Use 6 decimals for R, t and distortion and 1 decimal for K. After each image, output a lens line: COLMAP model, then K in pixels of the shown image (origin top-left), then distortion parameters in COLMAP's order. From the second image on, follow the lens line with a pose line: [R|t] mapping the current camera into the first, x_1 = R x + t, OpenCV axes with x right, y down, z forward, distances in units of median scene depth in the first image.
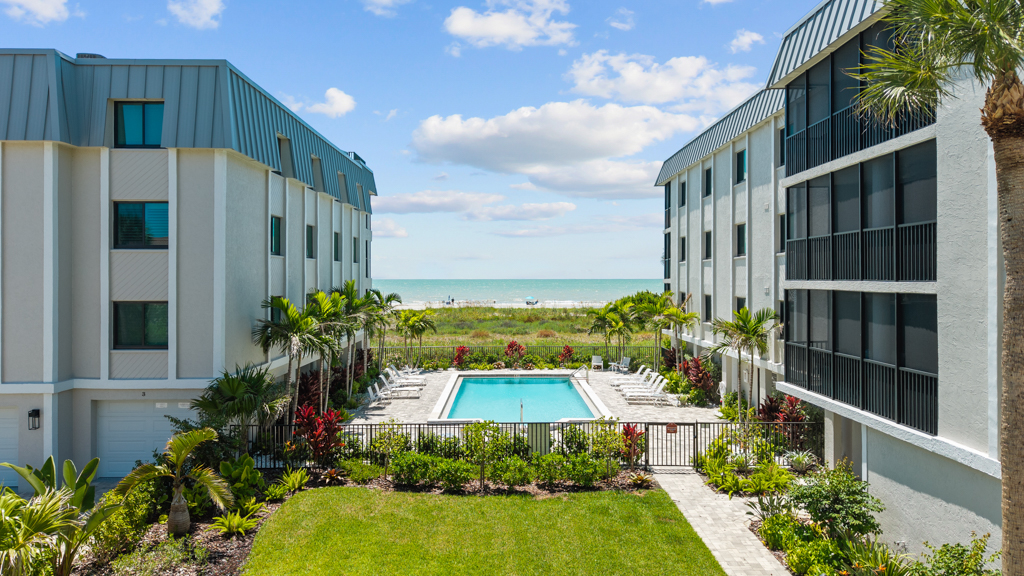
lens RADIAL K [[704.1, 0, 512.0], [0, 704.1, 288.0], [0, 0, 1]] dist [0.039111, -0.000758]
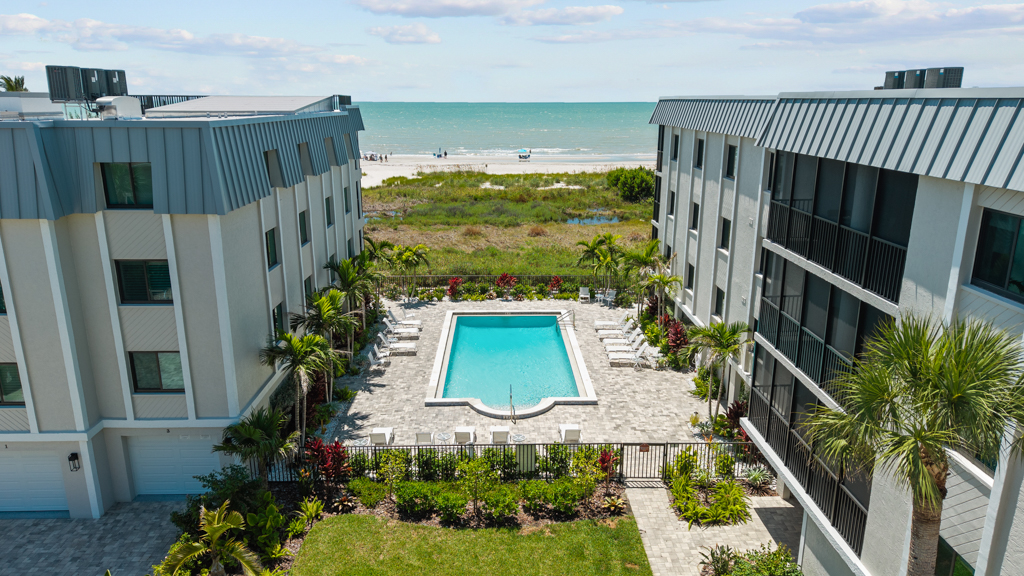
lens RADIAL K [[704.1, 0, 512.0], [0, 704.1, 288.0], [0, 0, 1]] dist [0.039111, -0.000758]
pose [[0.999952, -0.000313, 0.009763, 0.005375], [-0.002350, 0.962418, 0.271562, -0.351360], [-0.009482, -0.271572, 0.962371, -0.006826]]
